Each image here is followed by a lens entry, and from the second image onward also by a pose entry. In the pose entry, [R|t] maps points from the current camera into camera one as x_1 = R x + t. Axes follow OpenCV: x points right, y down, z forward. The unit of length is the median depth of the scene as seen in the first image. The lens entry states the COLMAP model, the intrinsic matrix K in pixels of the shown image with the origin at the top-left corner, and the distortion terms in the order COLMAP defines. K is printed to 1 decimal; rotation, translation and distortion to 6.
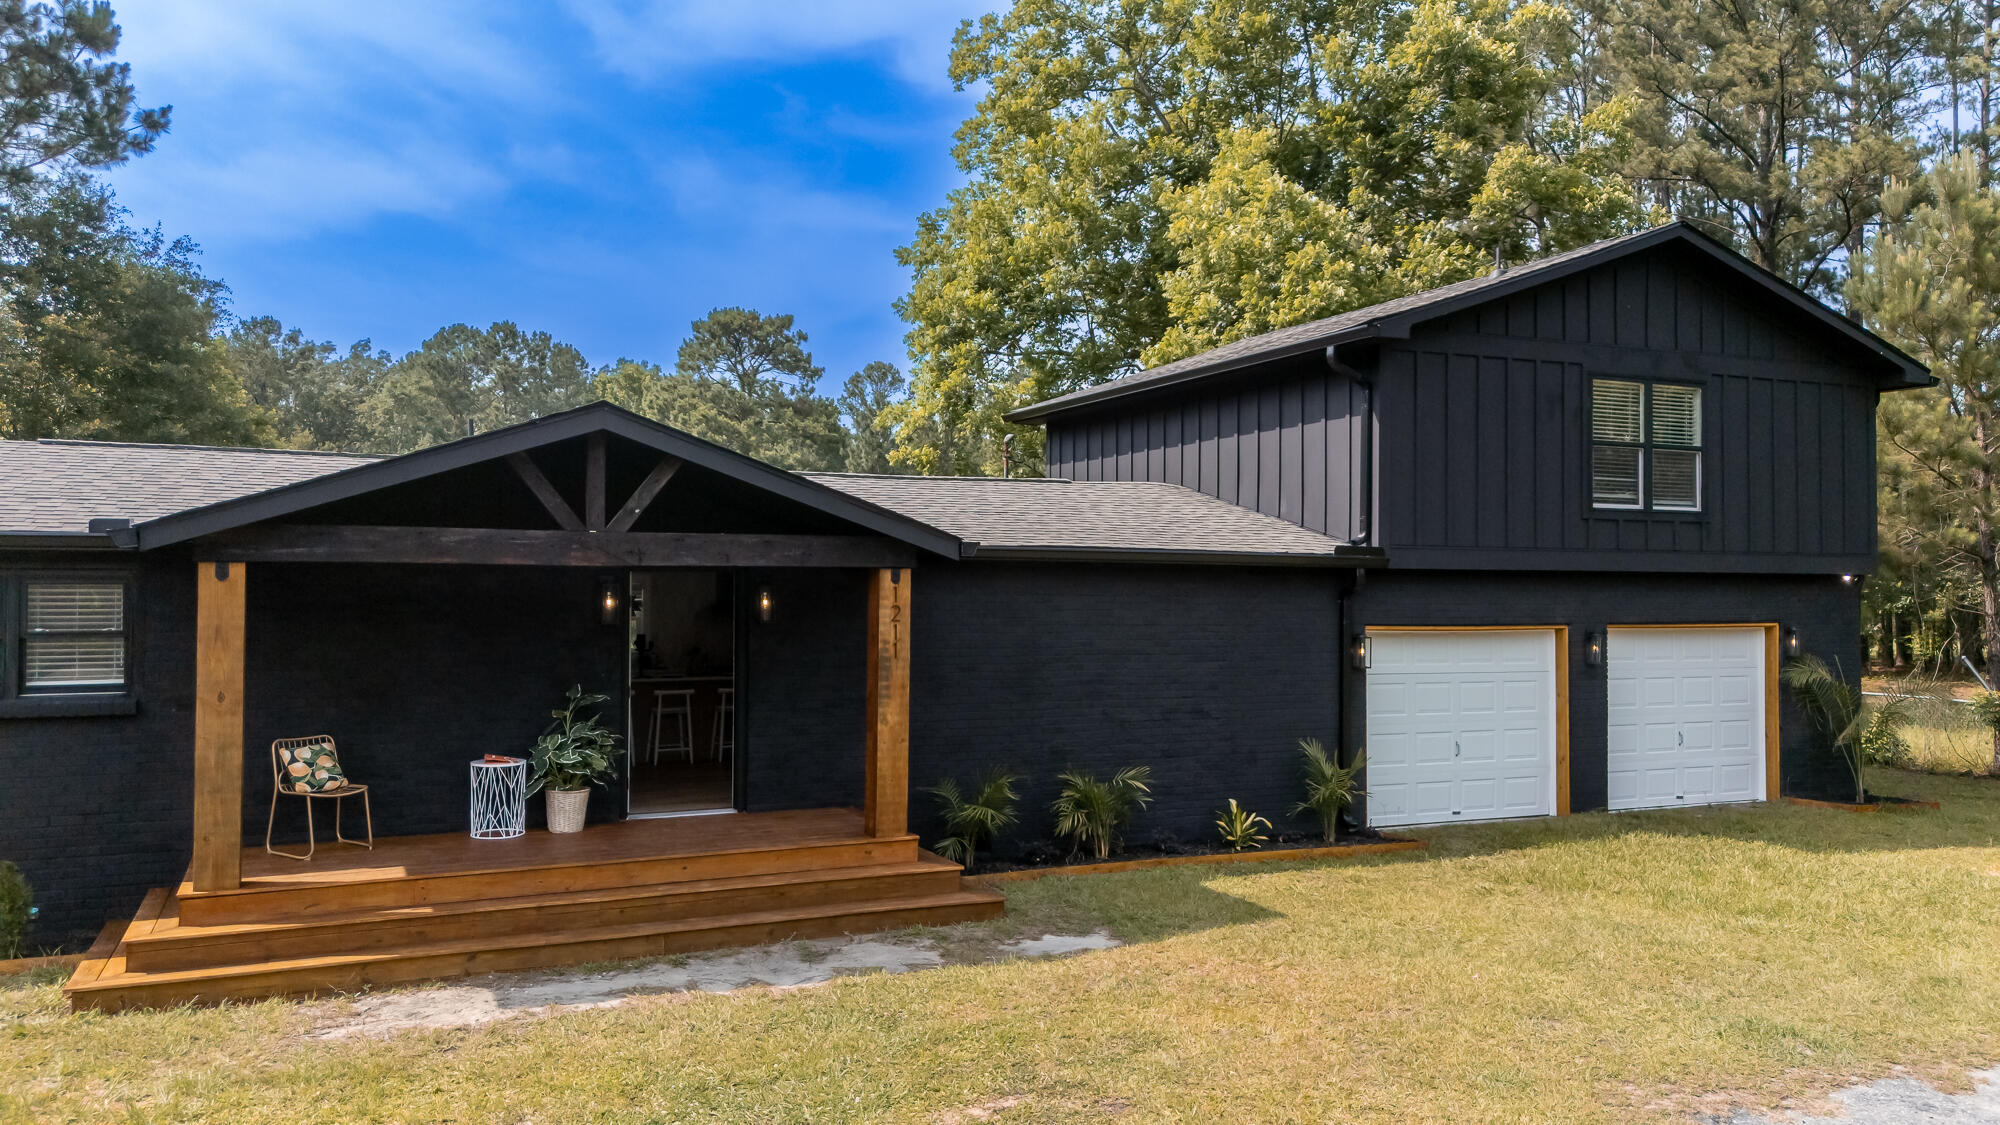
lens RADIAL K [[1474.5, 0, 1000.0], [0, 1474.5, 562.5], [0, 0, 1]] dist [0.085419, -0.085292]
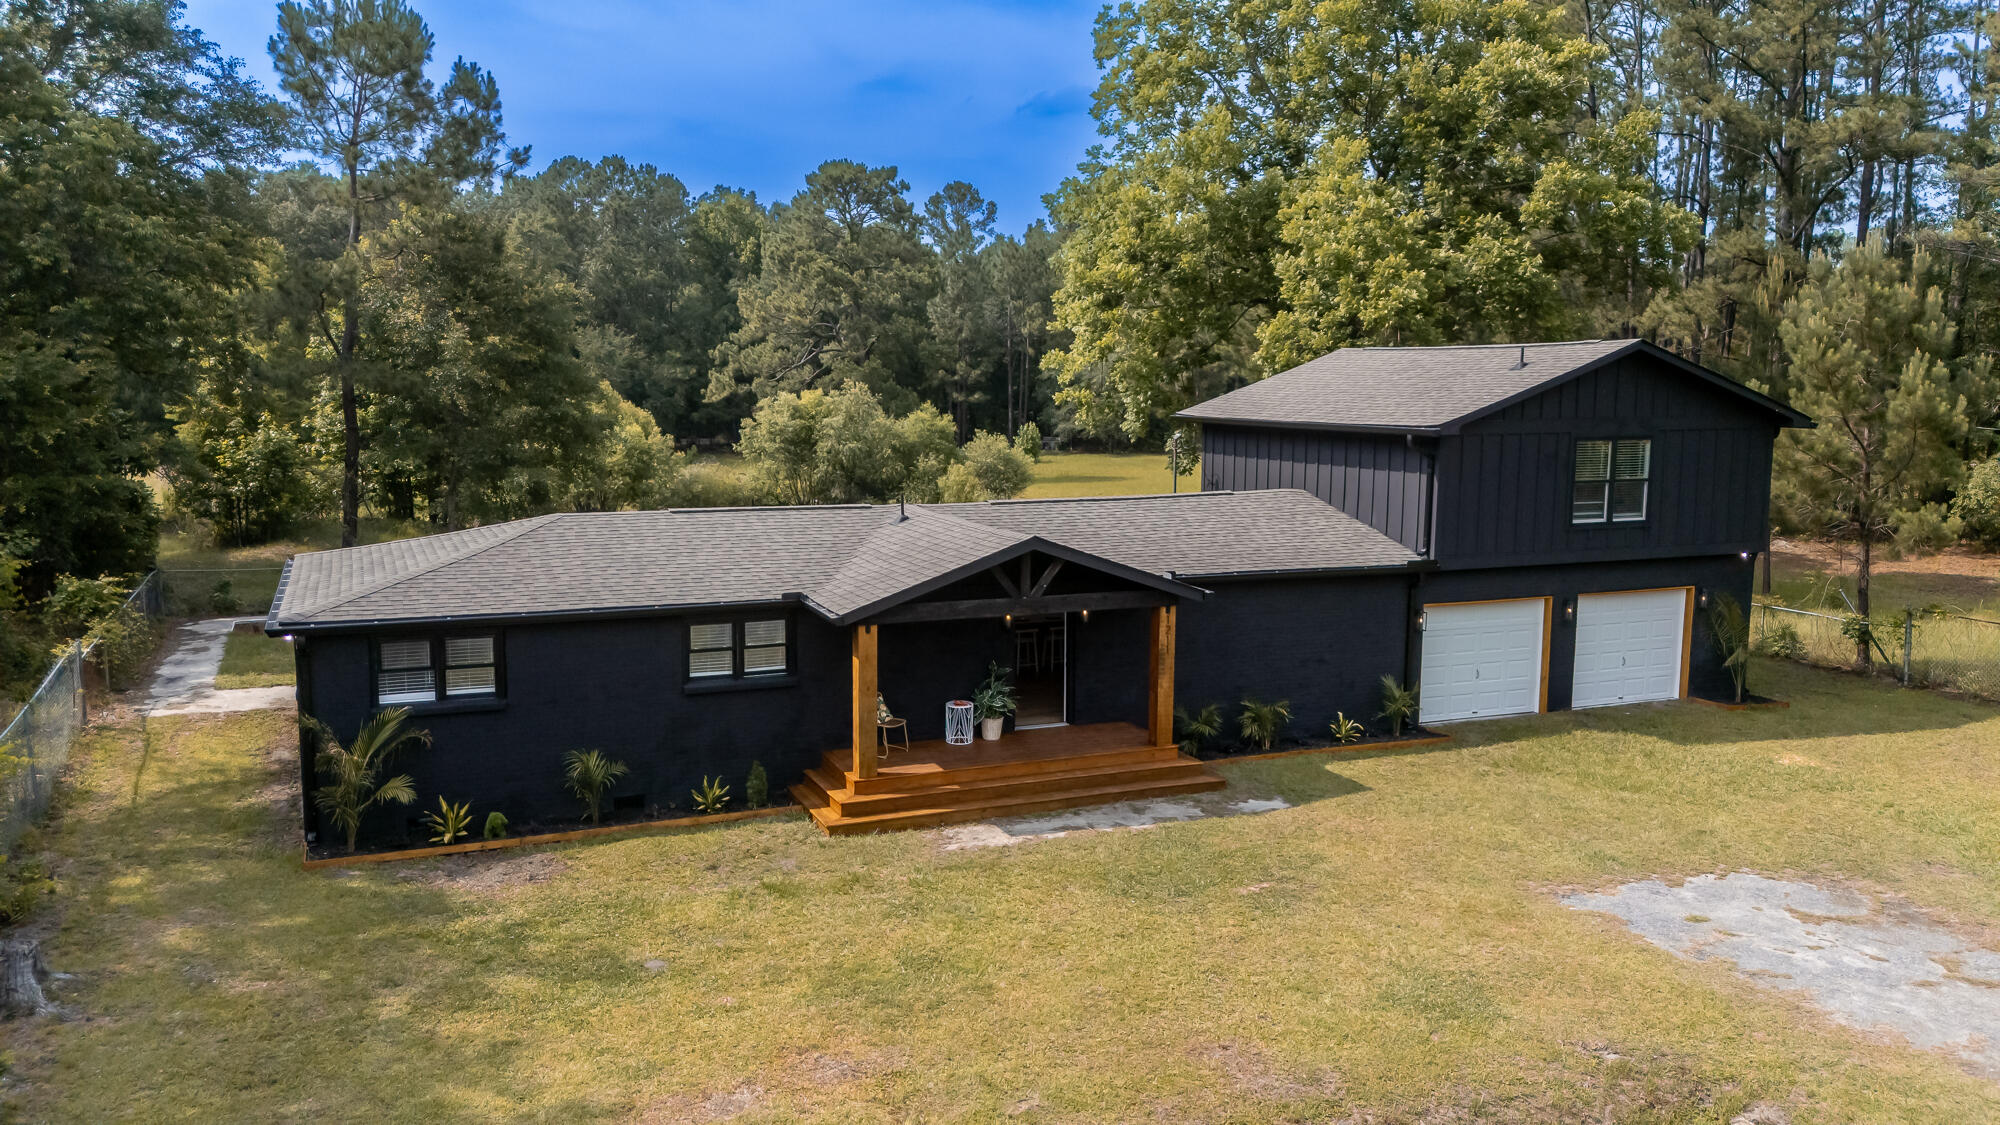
lens RADIAL K [[1474.5, 0, 1000.0], [0, 1474.5, 562.5], [0, 0, 1]] dist [0.085419, -0.085292]
pose [[0.999452, 0.007972, -0.032127, -0.224390], [-0.003196, 0.989271, 0.146058, -0.320834], [0.032947, -0.145875, 0.988754, -0.837392]]
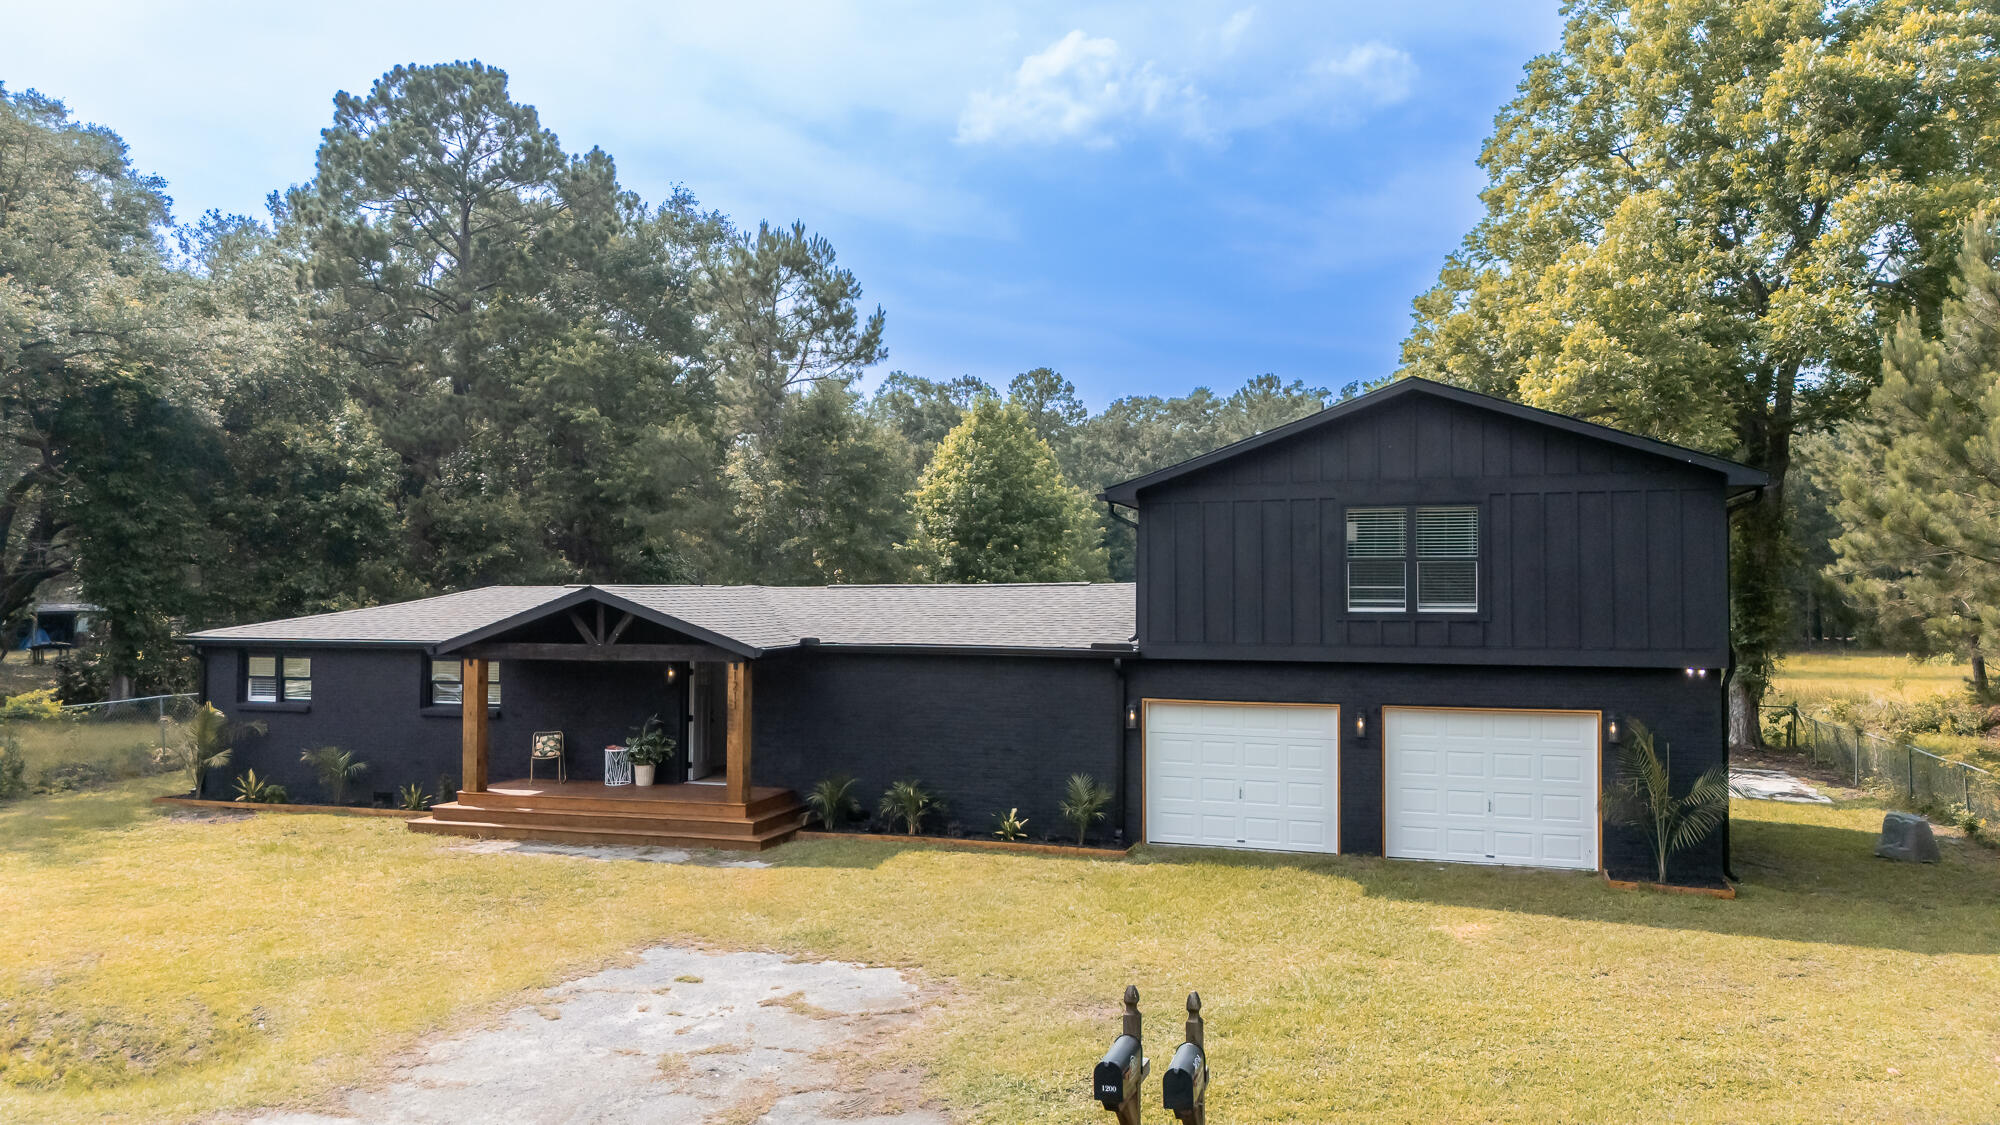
lens RADIAL K [[1474.5, 0, 1000.0], [0, 1474.5, 562.5], [0, 0, 1]] dist [0.085419, -0.085292]
pose [[0.732840, -0.015186, -0.680232, 1.479959], [0.015986, 0.999859, -0.005099, -0.109349], [0.680213, -0.007137, 0.732979, -0.165582]]
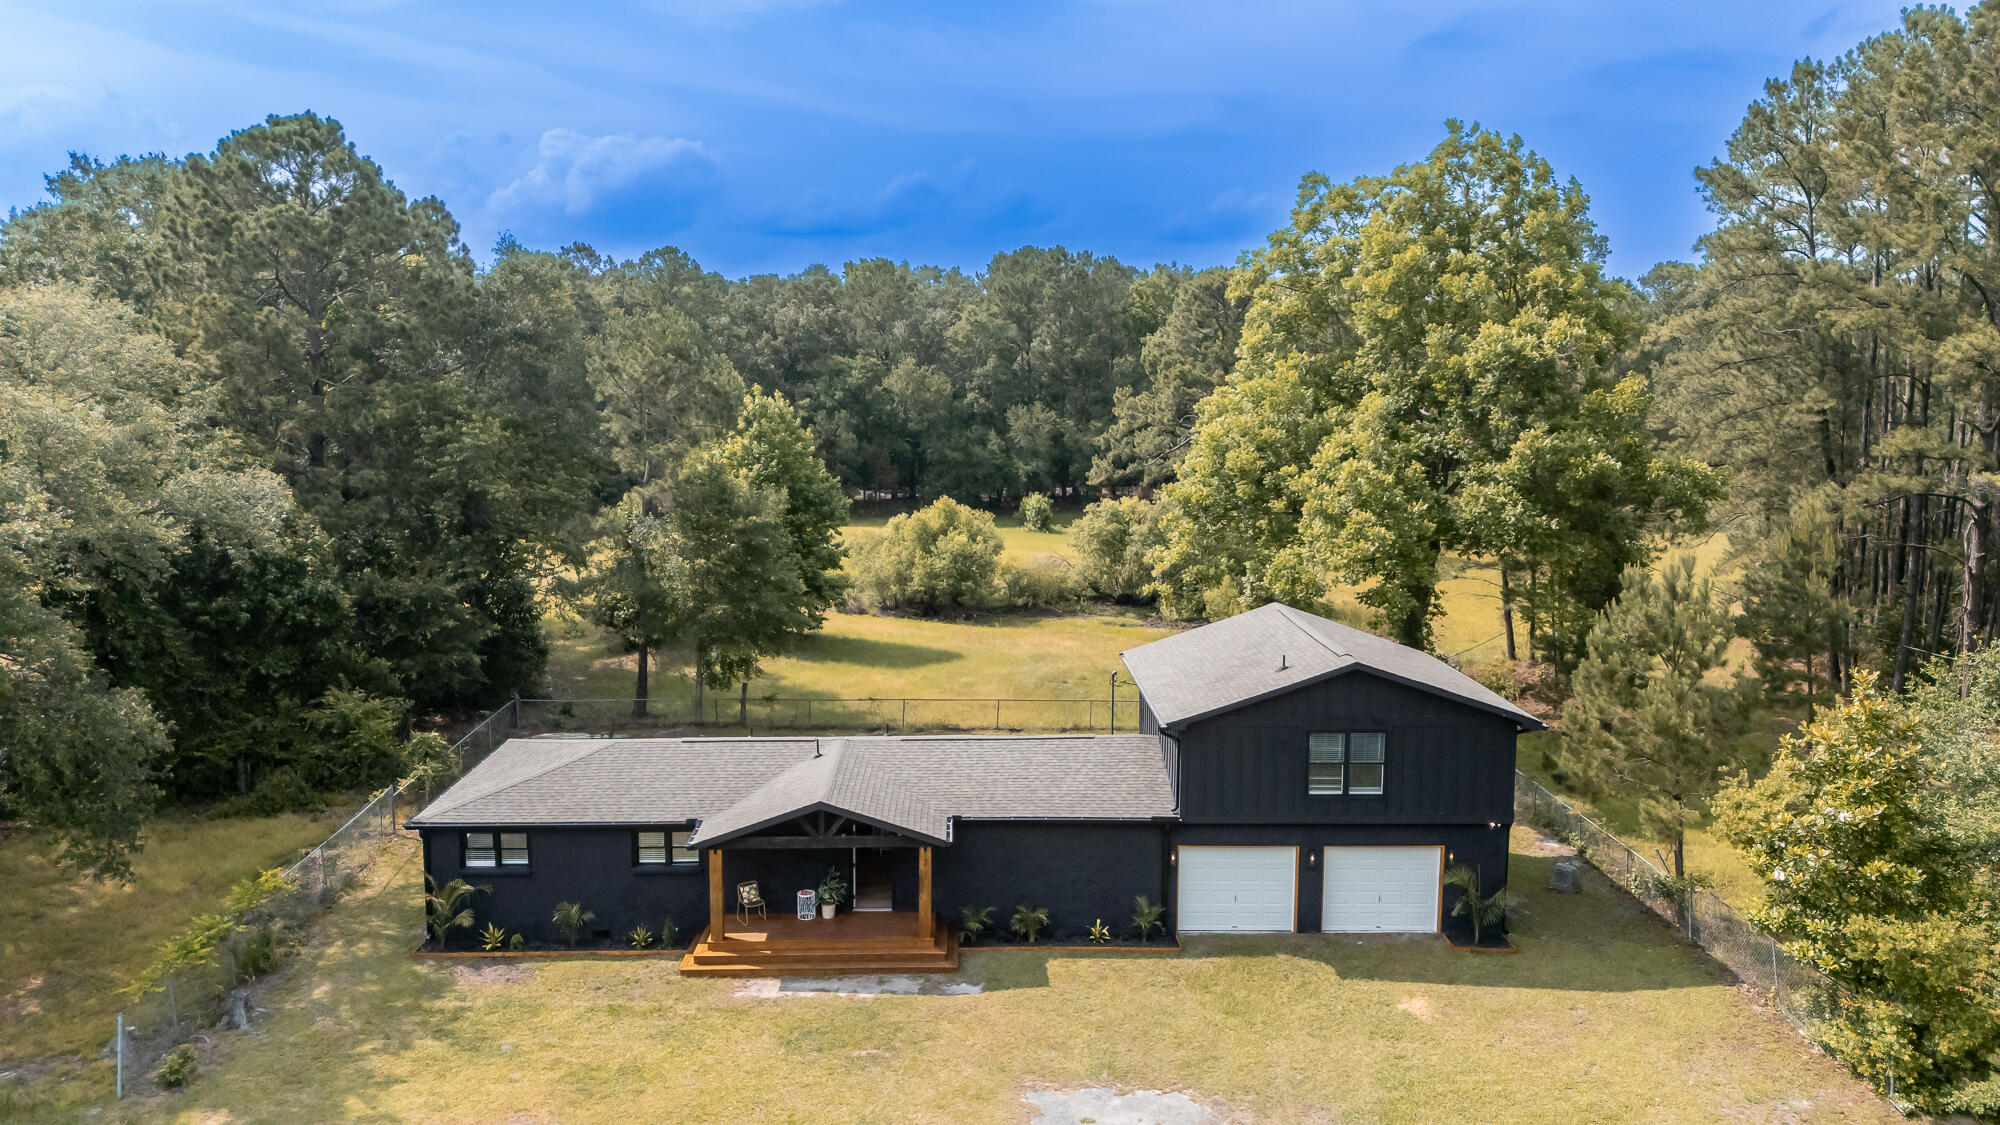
lens RADIAL K [[1474.5, 0, 1000.0], [0, 1474.5, 562.5], [0, 0, 1]] dist [0.085419, -0.085292]
pose [[0.915994, 0.055208, -0.397375, 1.154569], [0.007046, 0.988120, 0.153524, -0.967505], [0.401130, -0.143427, 0.904723, -1.424841]]
